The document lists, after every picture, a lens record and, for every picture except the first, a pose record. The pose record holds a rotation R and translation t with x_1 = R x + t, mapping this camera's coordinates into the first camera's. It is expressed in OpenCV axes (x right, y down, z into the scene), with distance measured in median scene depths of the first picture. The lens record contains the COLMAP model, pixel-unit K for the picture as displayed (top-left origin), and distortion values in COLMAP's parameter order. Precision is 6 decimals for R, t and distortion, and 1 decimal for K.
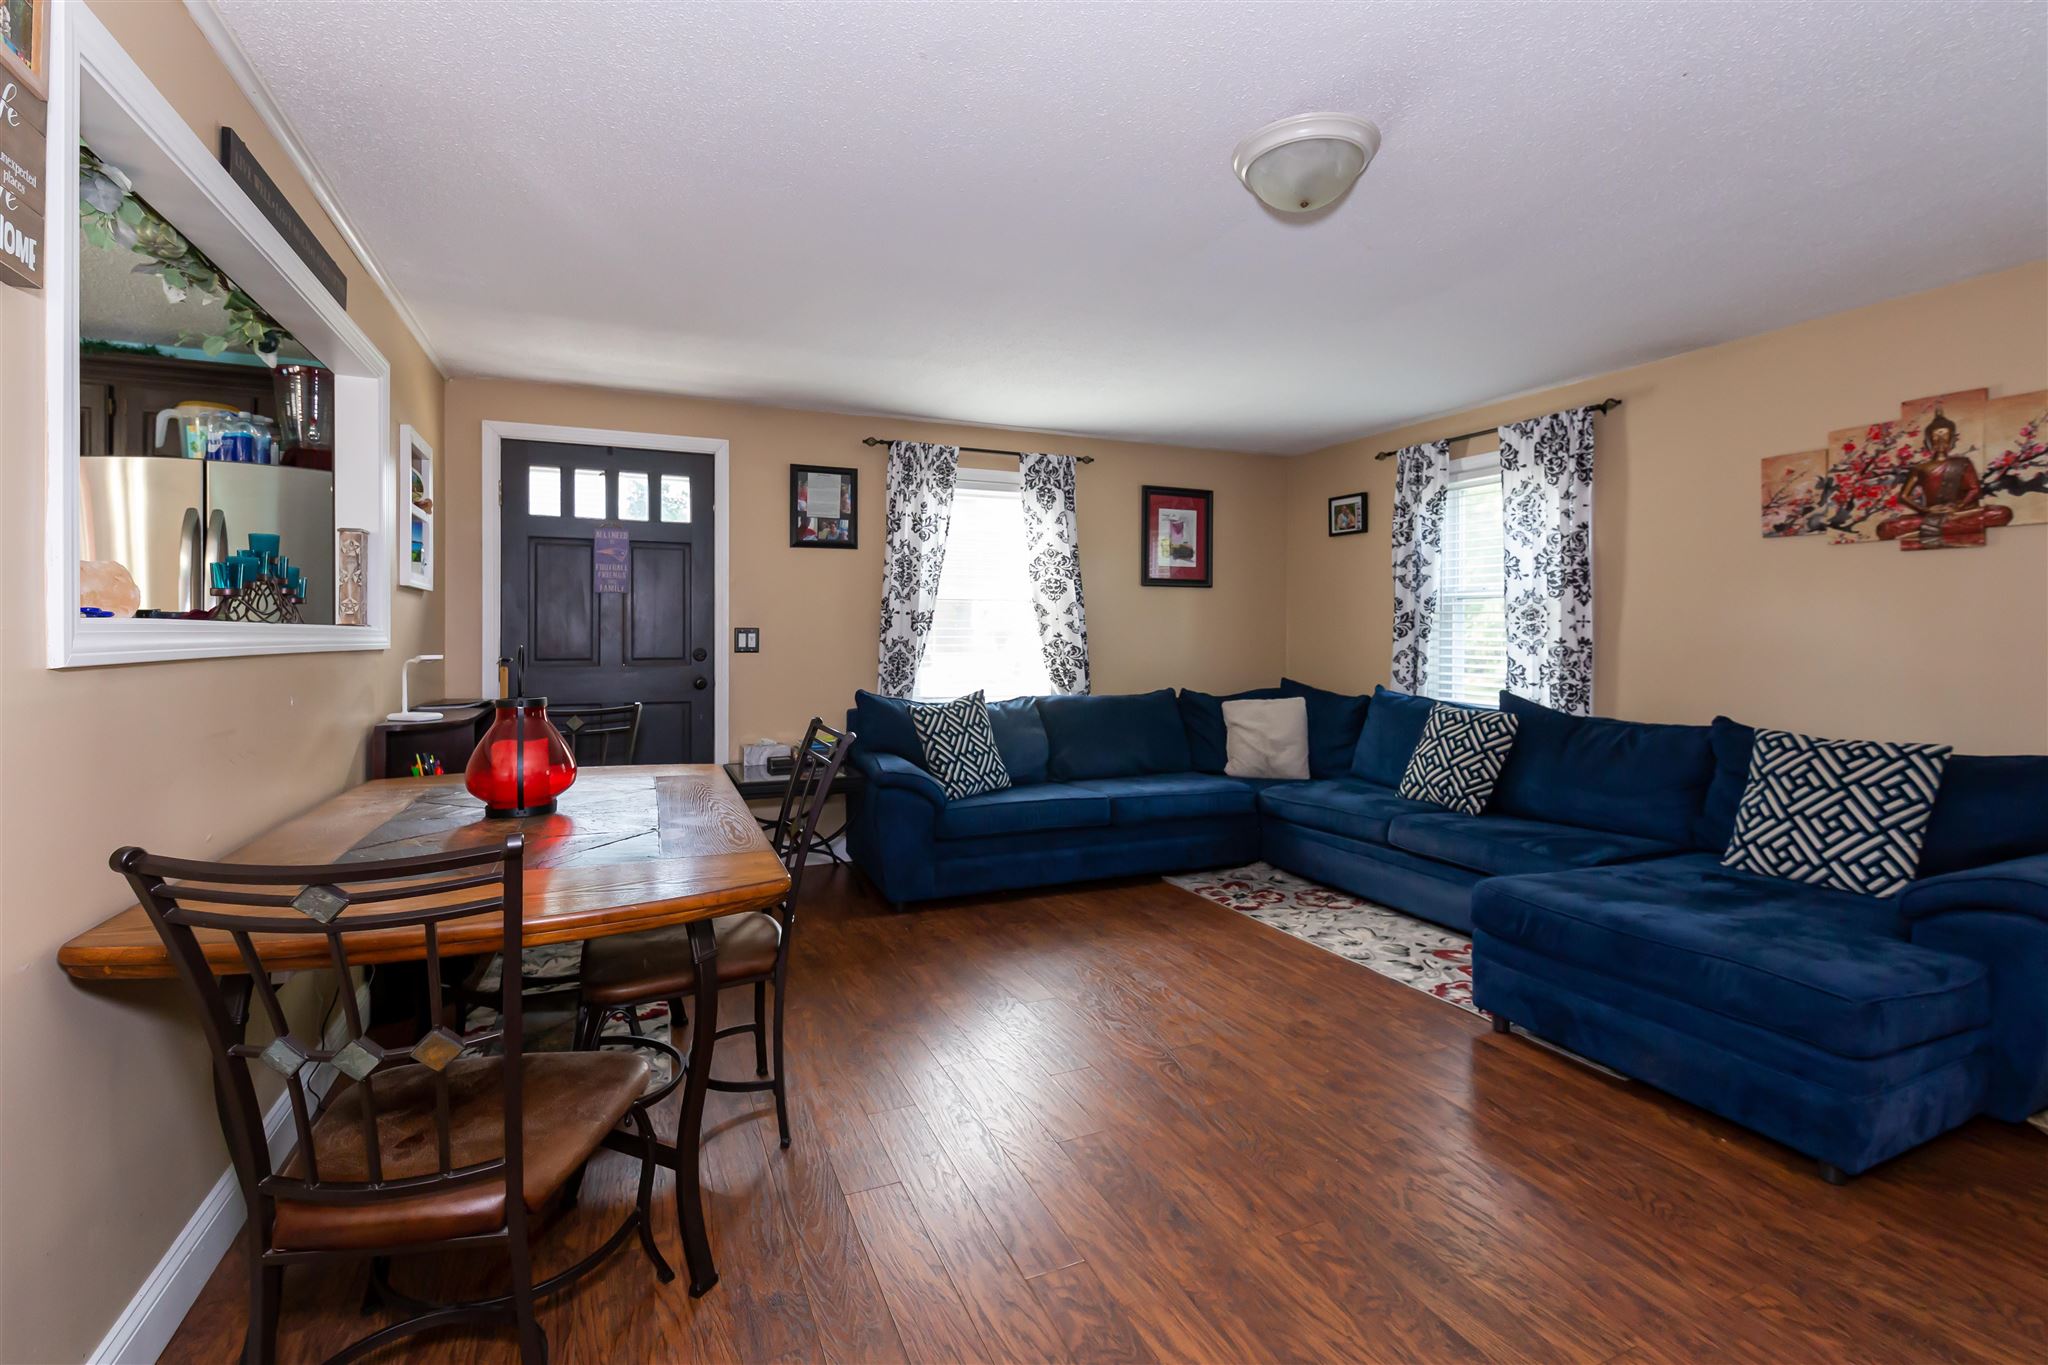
lens RADIAL K [[901.5, 0, 1015.2], [0, 901.5, 644.9], [0, 0, 1]] dist [0.003567, -0.000584]
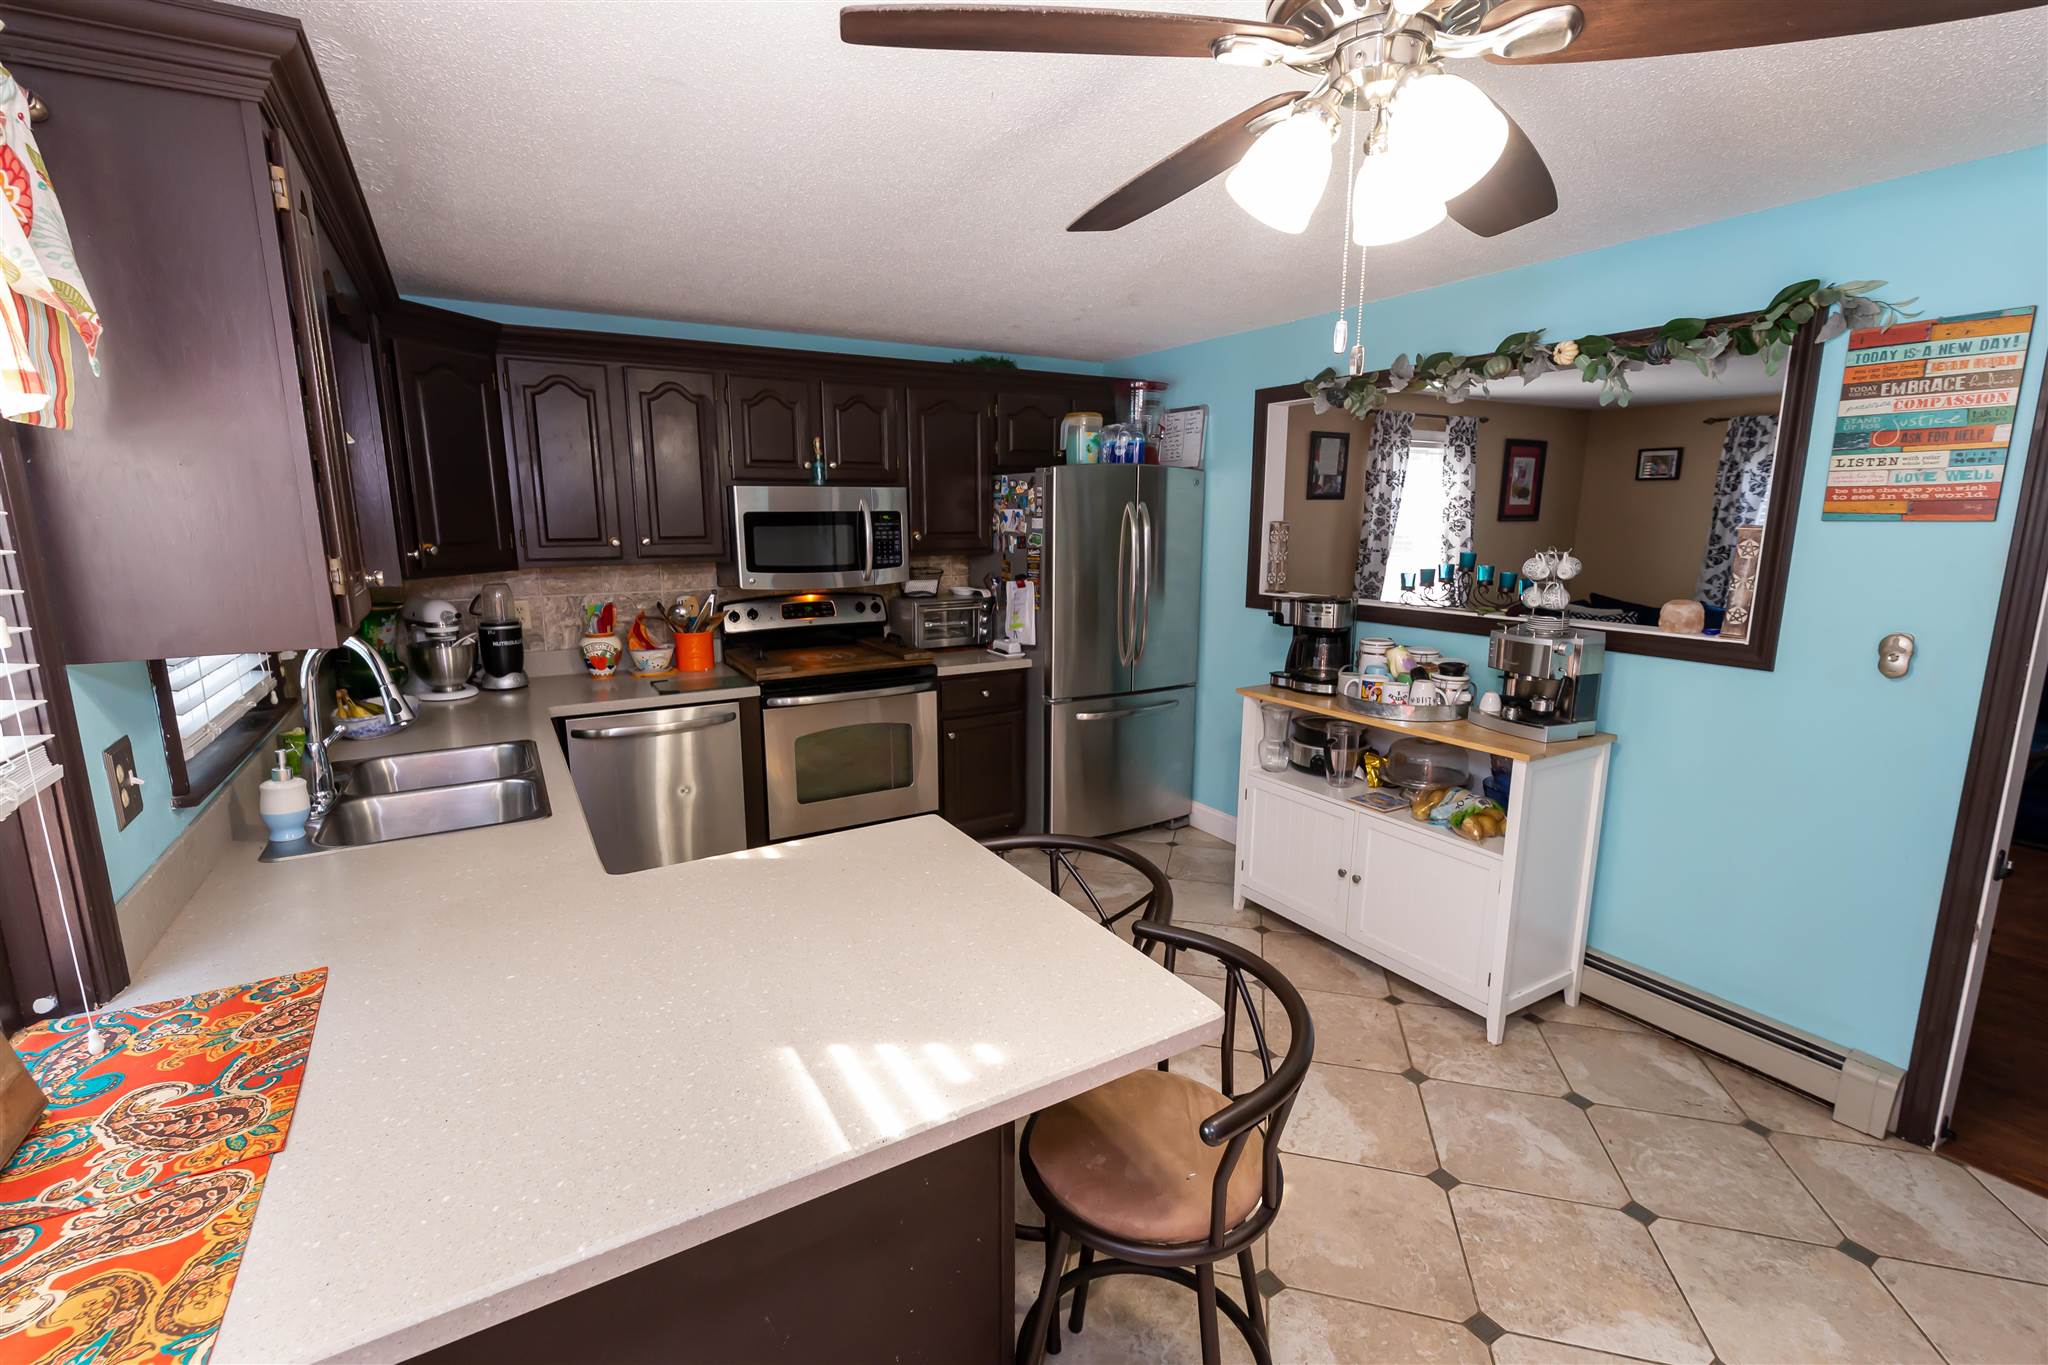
lens RADIAL K [[881.1, 0, 1019.6], [0, 881.1, 677.2], [0, 0, 1]] dist [0.003168, 0.000216]
pose [[0.992326, -0.026102, 0.120861, -0.808828], [0.004621, 0.984611, 0.174701, -0.082941], [-0.123561, -0.172801, 0.977176, -0.185977]]
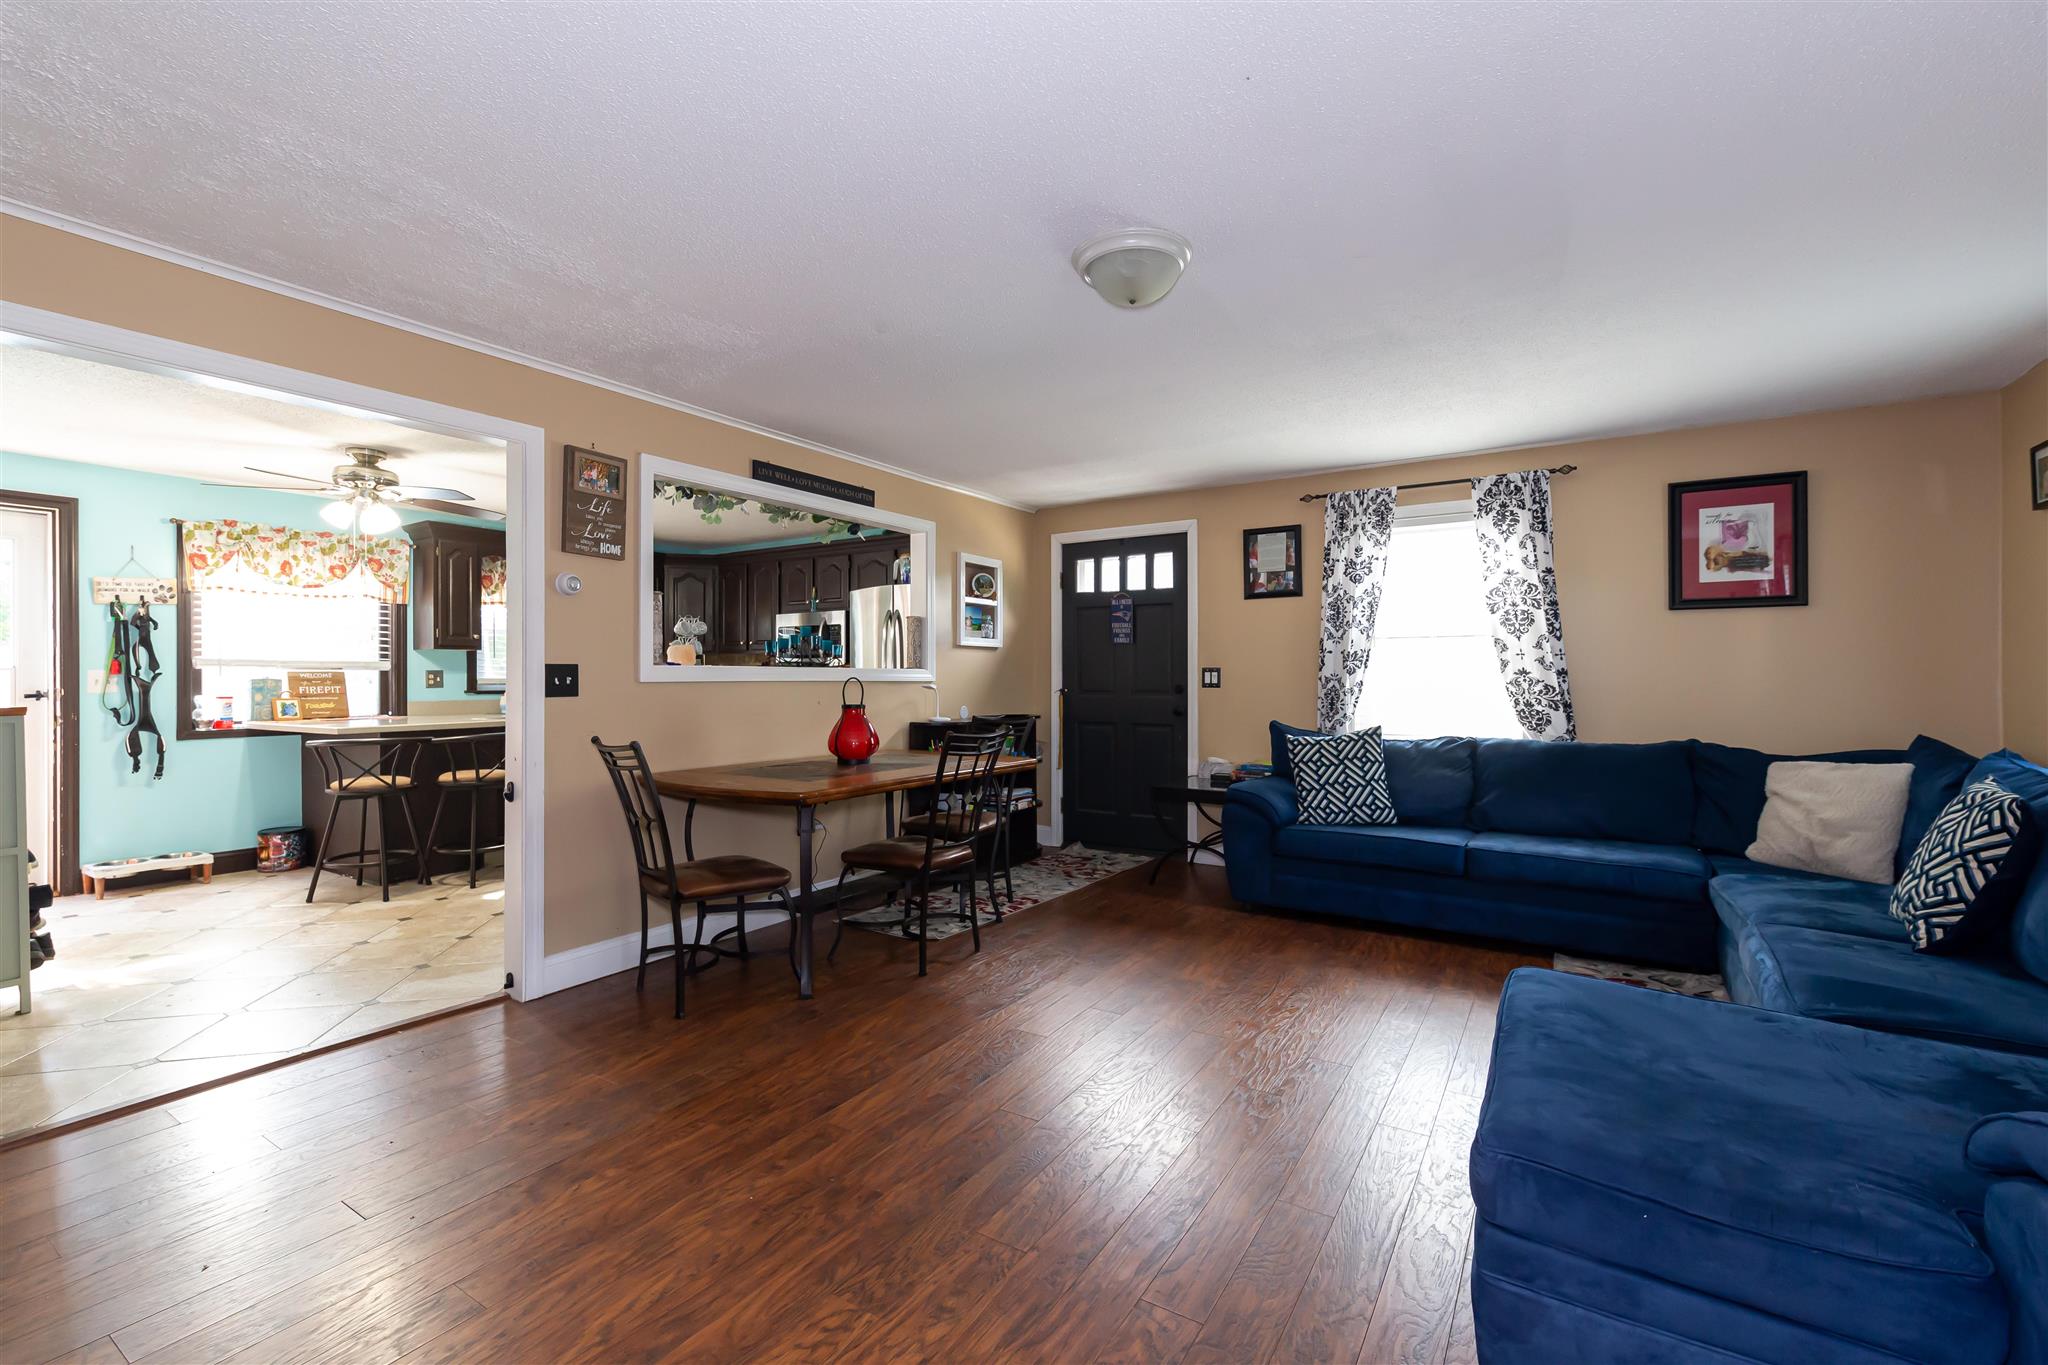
lens RADIAL K [[874.6, 0, 1024.0], [0, 874.6, 682.5], [0, 0, 1]] dist [0.000491, -0.000165]
pose [[0.559899, 0.003063, -0.828555, 0.554182], [-0.007946, 0.999967, -0.001672, 0.005543], [0.828523, 0.007519, 0.559905, 0.113567]]
